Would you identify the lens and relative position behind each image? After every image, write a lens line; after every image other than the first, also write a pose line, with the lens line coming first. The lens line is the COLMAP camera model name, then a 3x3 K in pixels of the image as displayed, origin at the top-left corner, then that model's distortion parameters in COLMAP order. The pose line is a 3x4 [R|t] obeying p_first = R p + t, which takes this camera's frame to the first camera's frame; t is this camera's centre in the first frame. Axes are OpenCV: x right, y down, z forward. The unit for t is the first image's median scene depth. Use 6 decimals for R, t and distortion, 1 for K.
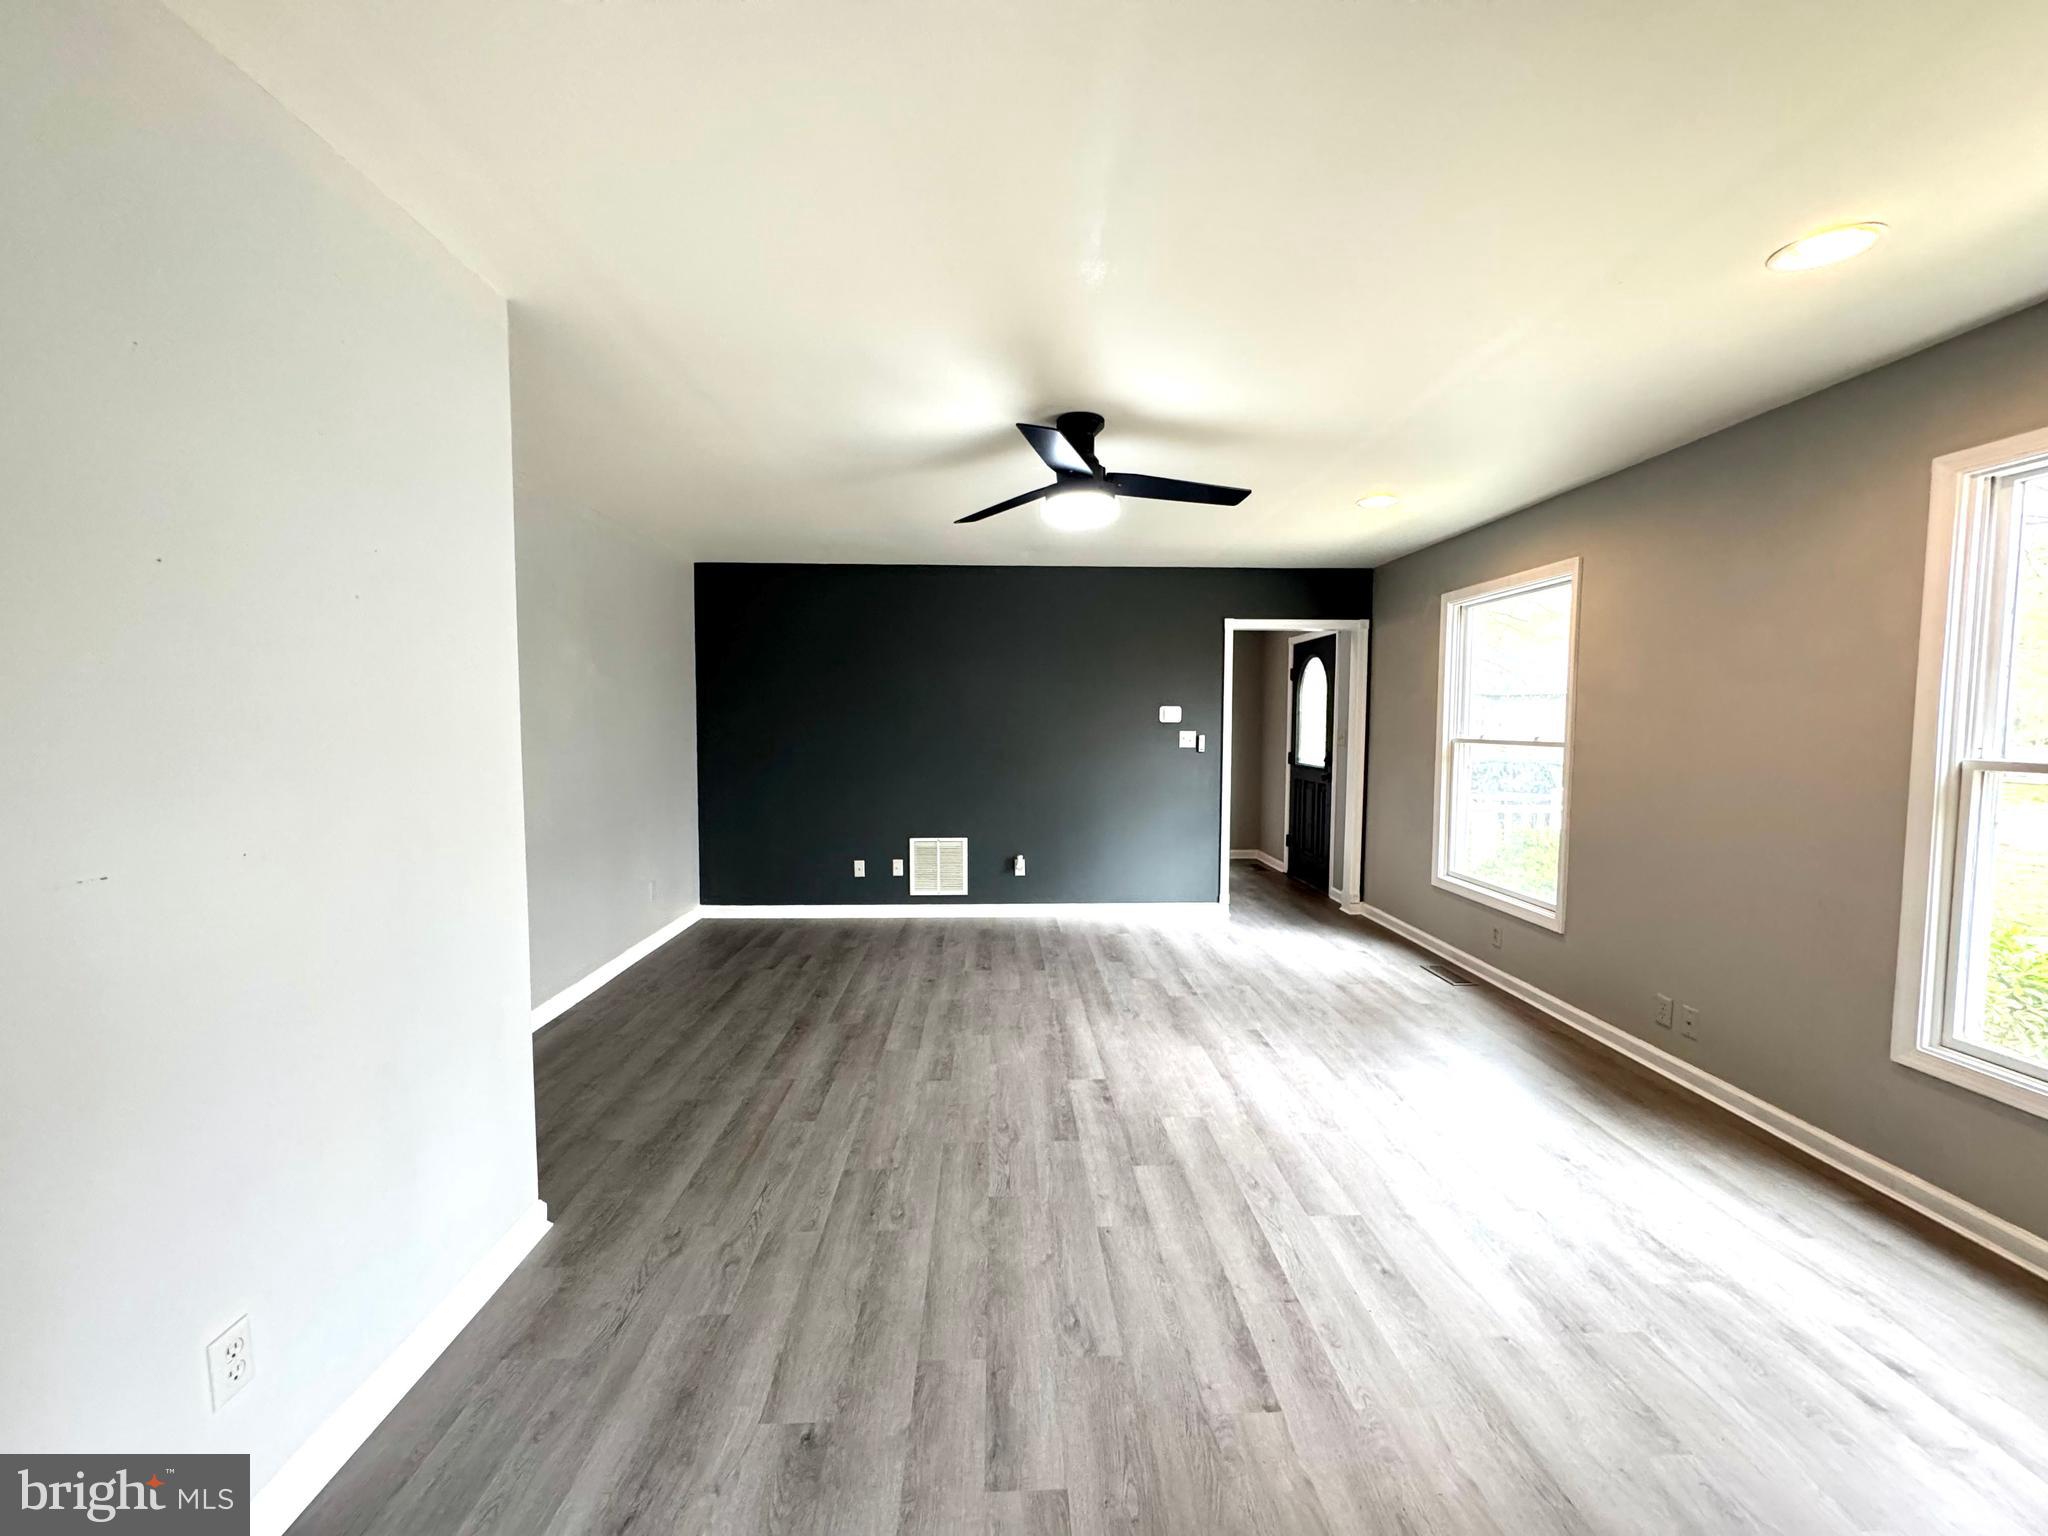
lens RADIAL K [[820.7, 0, 1028.3], [0, 820.7, 770.6], [0, 0, 1]] dist [-0.003521, 0.001684]
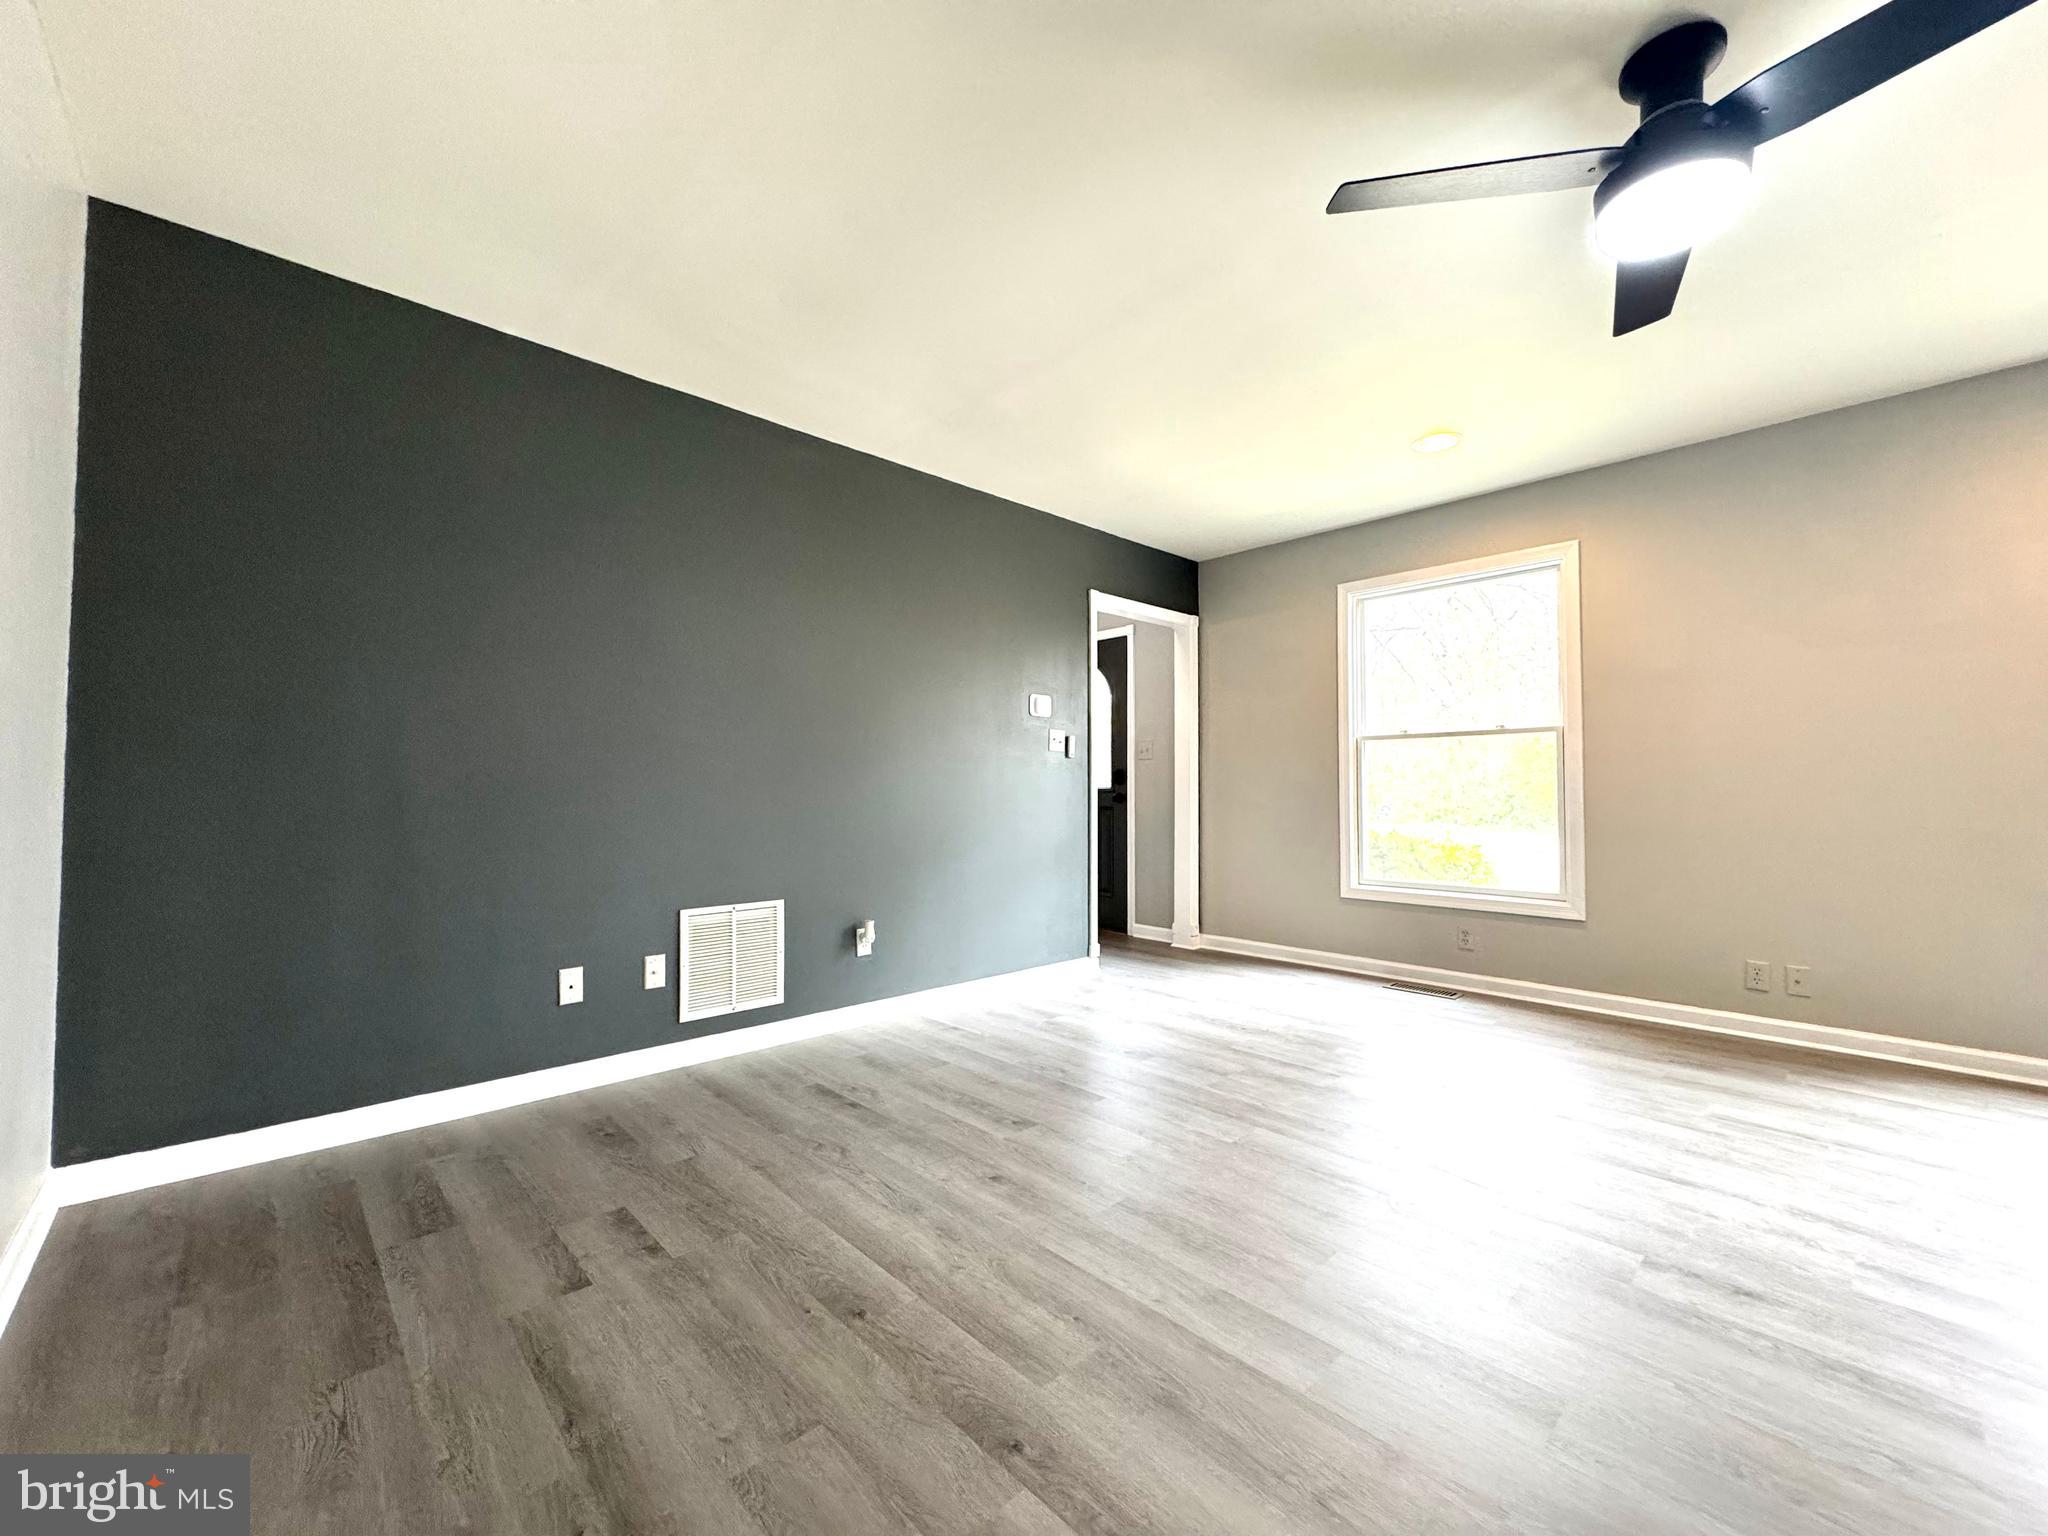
lens RADIAL K [[820.7, 0, 1034.8], [0, 820.7, 767.3], [0, 0, 1]] dist [-0.003521, 0.001684]
pose [[0.747561, 0.015937, 0.664002, -0.423705], [0.043647, 0.996372, -0.073054, 0.053506], [-0.662758, 0.083594, 0.744153, 0.611844]]
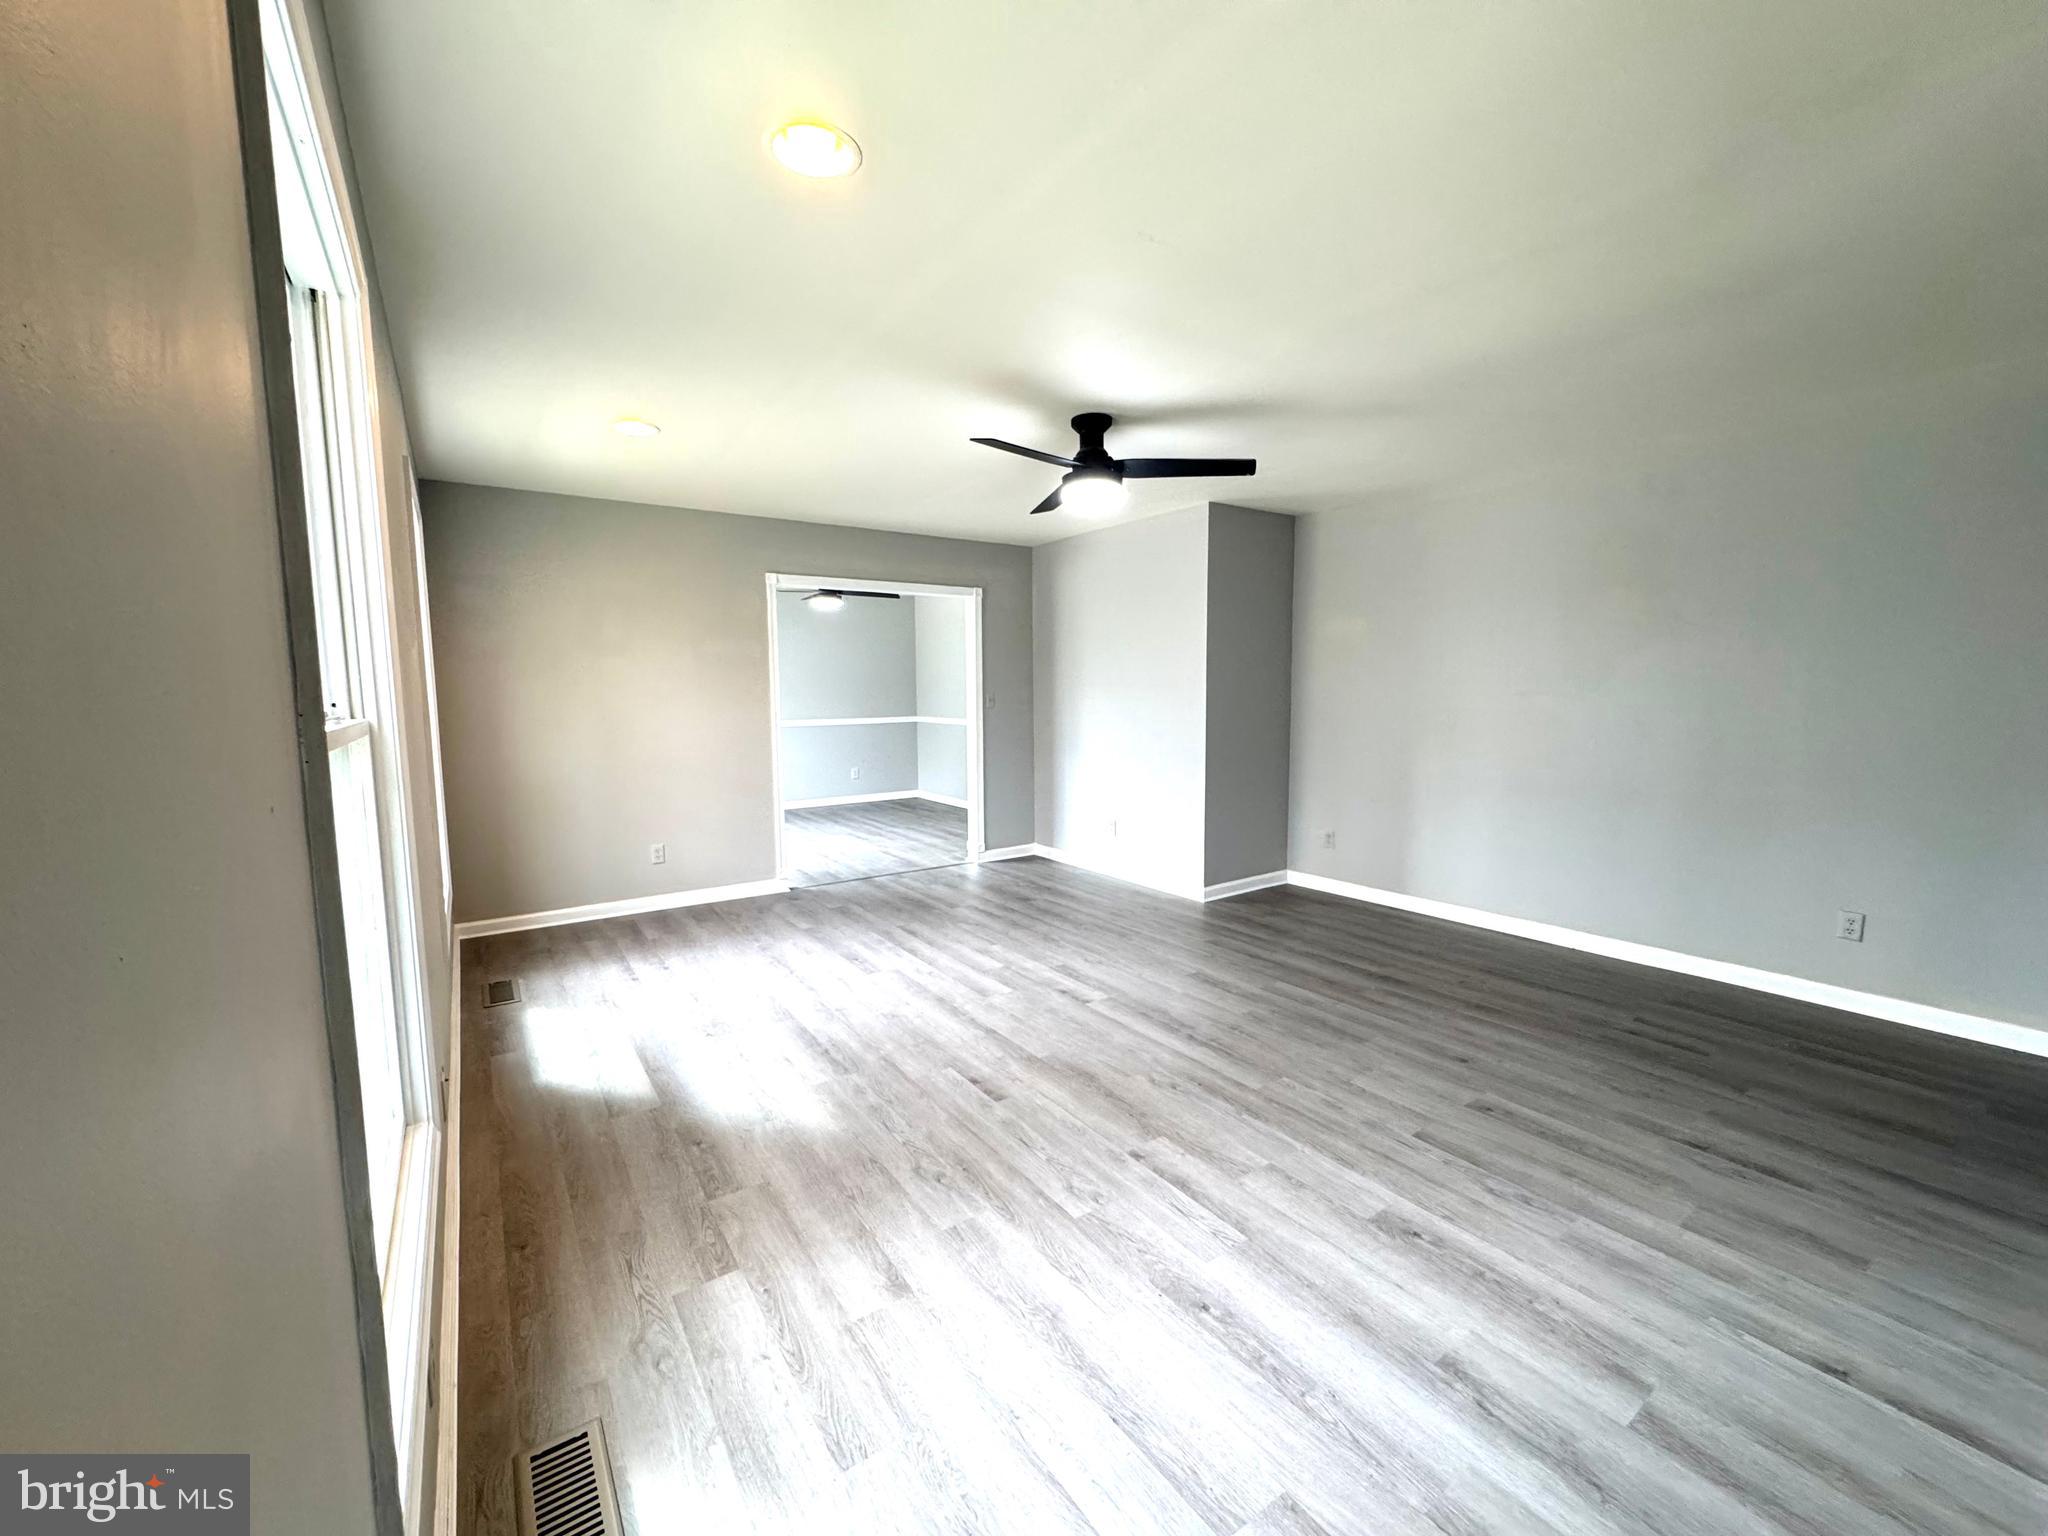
lens RADIAL K [[820.7, 0, 1028.3], [0, 820.7, 768.3], [0, 0, 1]] dist [-0.003521, 0.001684]
pose [[-0.846439, 0.054922, -0.529646, 0.529723], [-0.027809, 0.988750, 0.146971, -0.071021], [0.531760, 0.139130, -0.835389, 1.343726]]
